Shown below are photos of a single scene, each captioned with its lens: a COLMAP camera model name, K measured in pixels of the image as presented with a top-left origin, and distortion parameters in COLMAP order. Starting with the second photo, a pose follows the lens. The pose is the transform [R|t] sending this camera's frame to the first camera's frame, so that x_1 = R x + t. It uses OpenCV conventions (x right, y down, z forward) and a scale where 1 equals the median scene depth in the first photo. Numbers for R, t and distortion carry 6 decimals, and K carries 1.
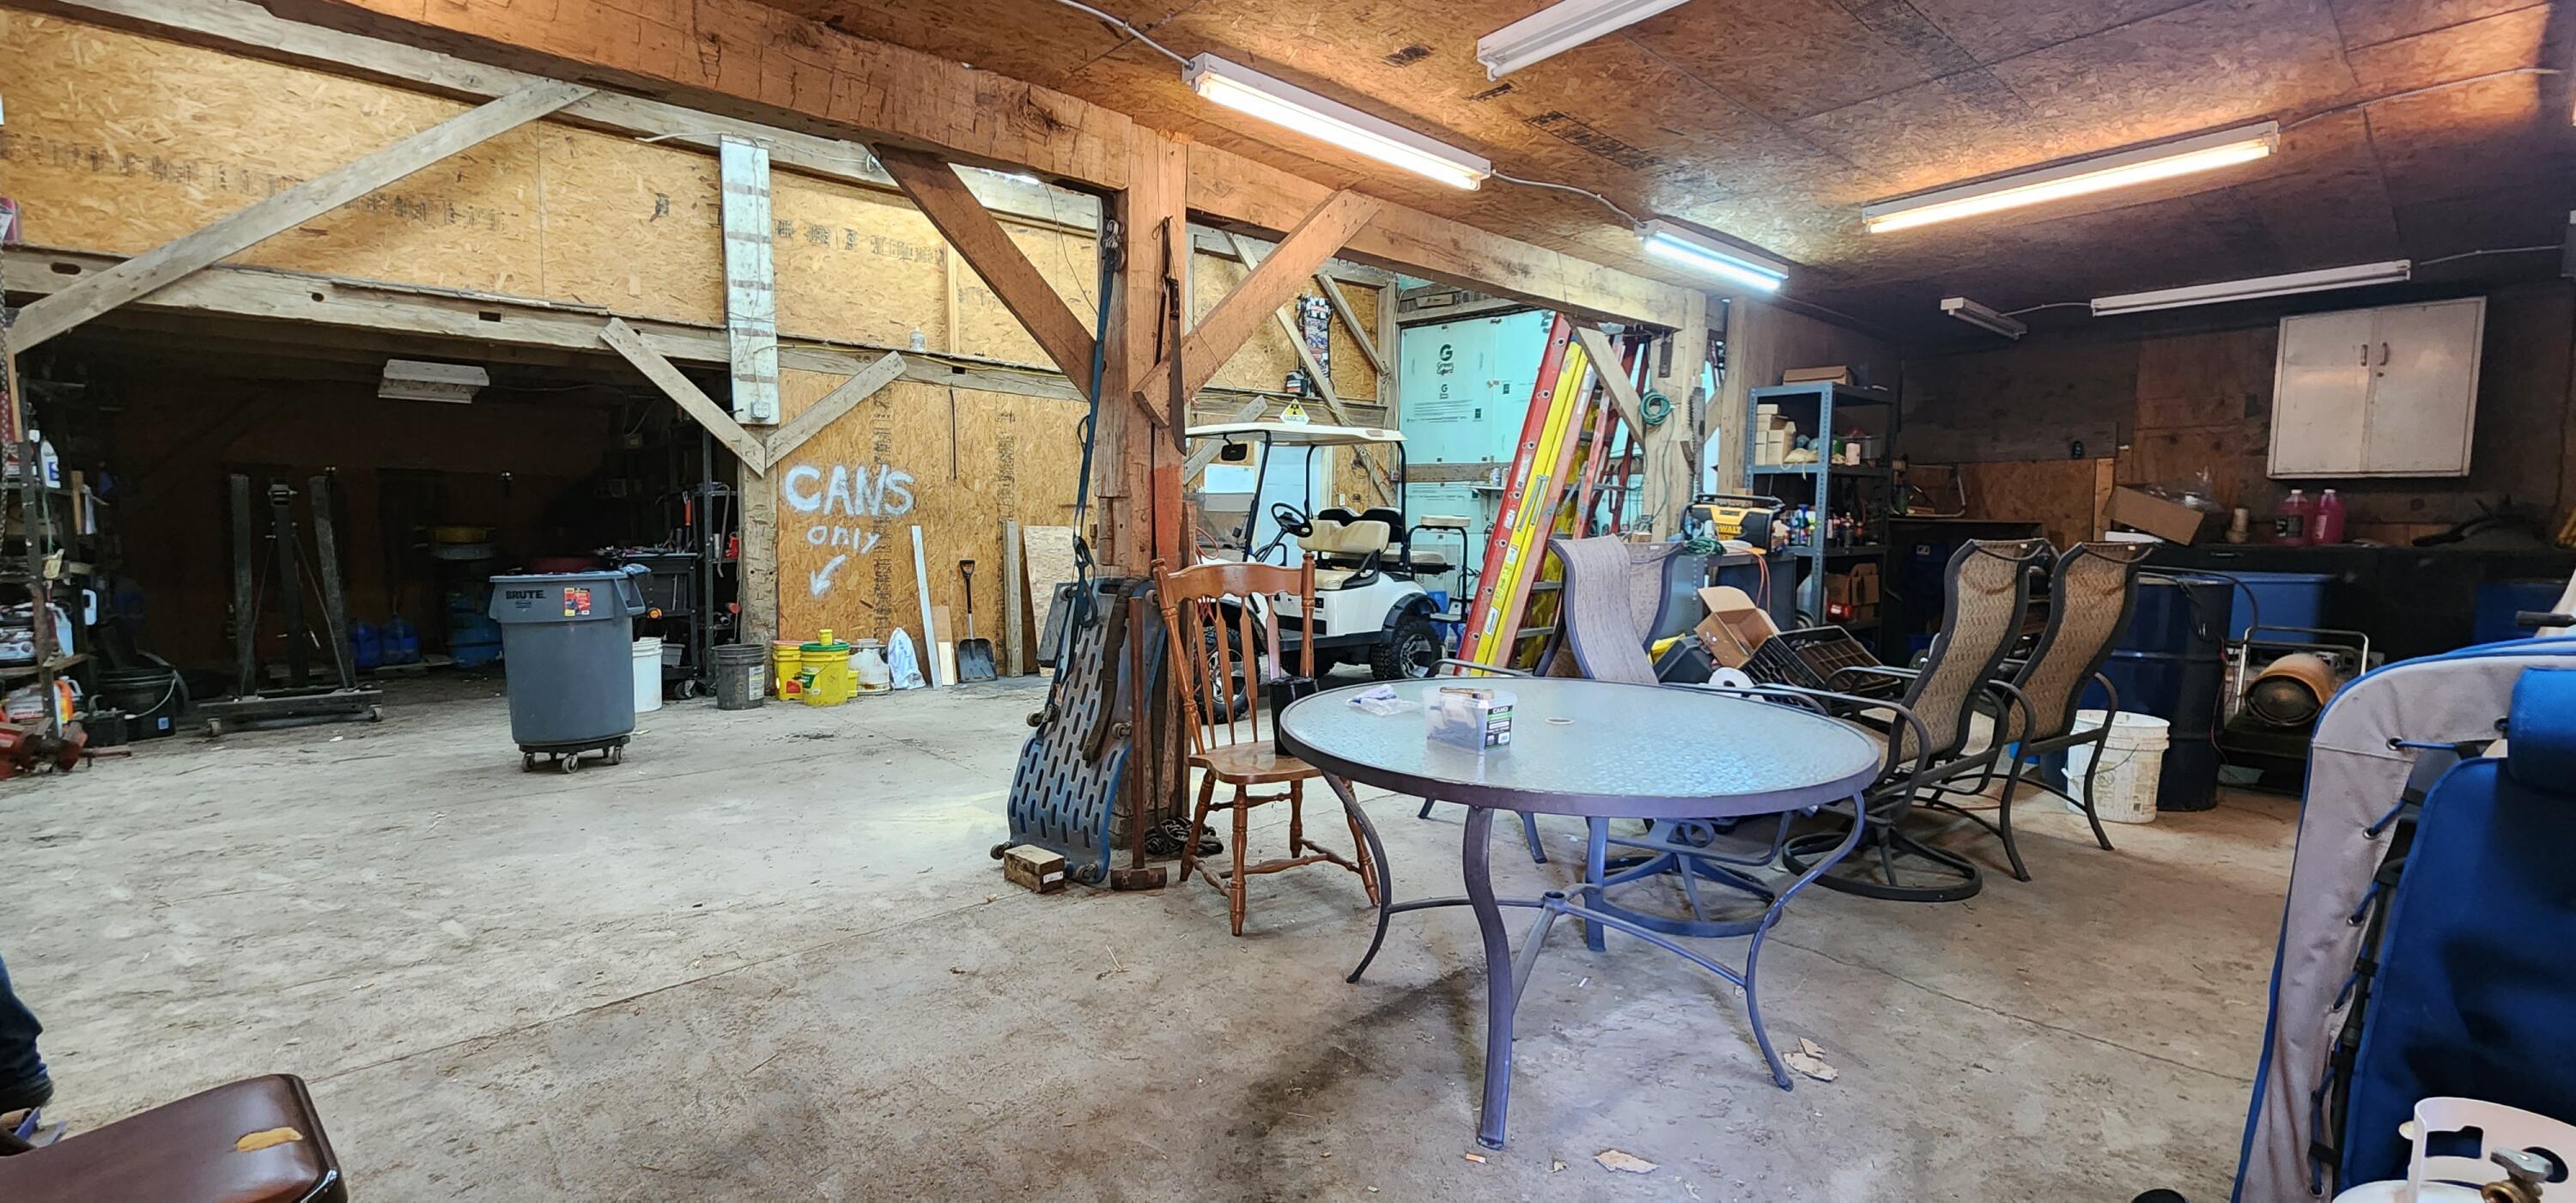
lens RADIAL K [[1052.0, 0, 1286.7], [0, 1052.0, 605.7], [0, 0, 1]] dist [-0.001704, -0.000002]
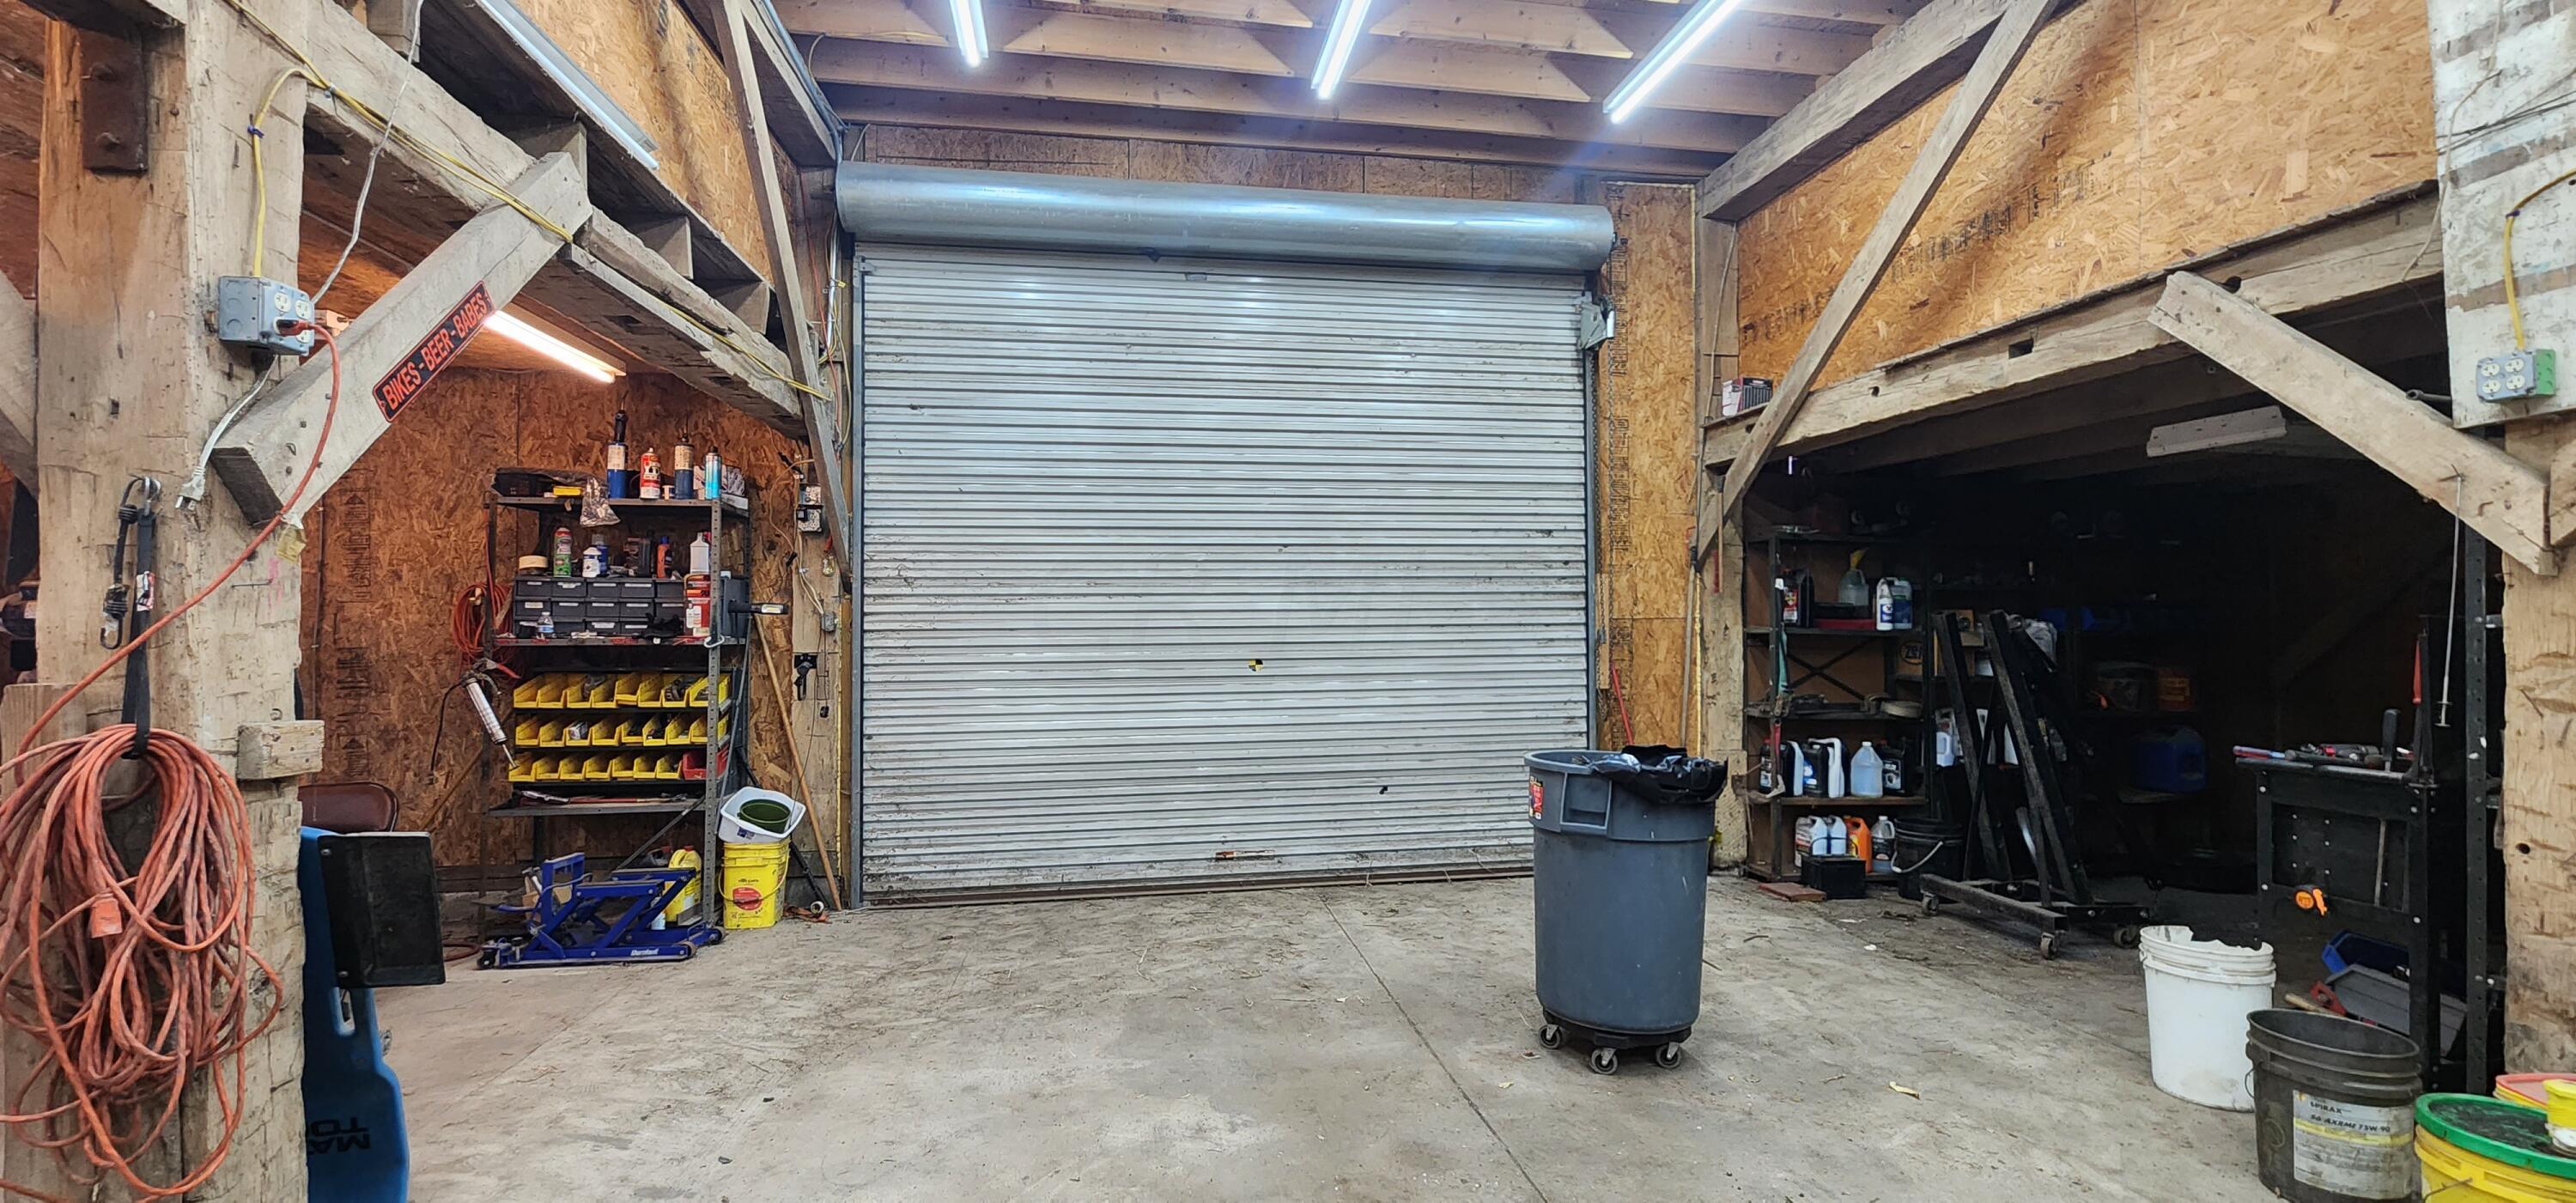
lens RADIAL K [[1052.0, 0, 1286.5], [0, 1052.0, 611.6], [0, 0, 1]] dist [-0.001704, -0.000002]
pose [[-0.525879, -0.020197, -0.850320, -0.002772], [-0.070876, 0.997282, 0.020145, -0.094107], [0.847602, 0.070861, -0.525881, 0.899307]]
